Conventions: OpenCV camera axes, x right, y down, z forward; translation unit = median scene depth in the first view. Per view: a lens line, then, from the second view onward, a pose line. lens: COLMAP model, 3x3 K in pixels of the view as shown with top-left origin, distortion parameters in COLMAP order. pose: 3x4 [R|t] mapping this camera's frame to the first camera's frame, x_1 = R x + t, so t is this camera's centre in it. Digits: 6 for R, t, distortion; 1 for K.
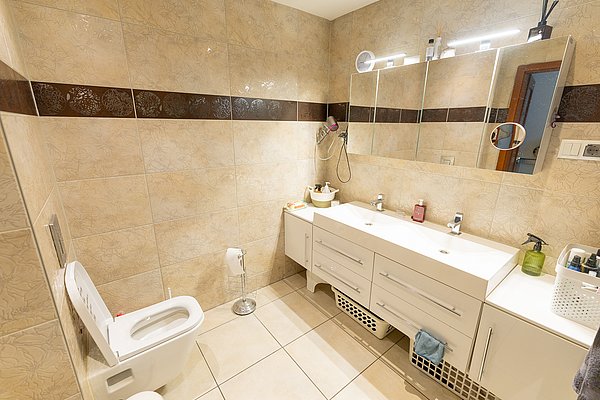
lens RADIAL K [[259.7, 0, 295.7], [0, 259.7, 200.0], [0, 0, 1]] dist [0.000610, -0.000382]
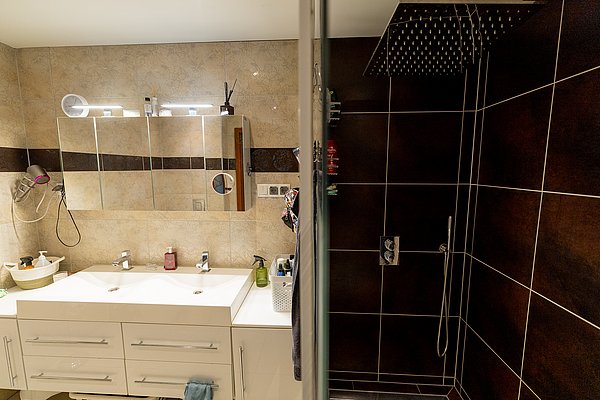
lens RADIAL K [[259.7, 0, 298.0], [0, 259.7, 199.5], [0, 0, 1]] dist [0.000610, -0.000382]
pose [[0.659541, -0.095144, 0.745623, 0.084093], [0.214683, 0.974482, -0.065550, -0.009033], [-0.720359, 0.203306, 0.663136, -0.055856]]
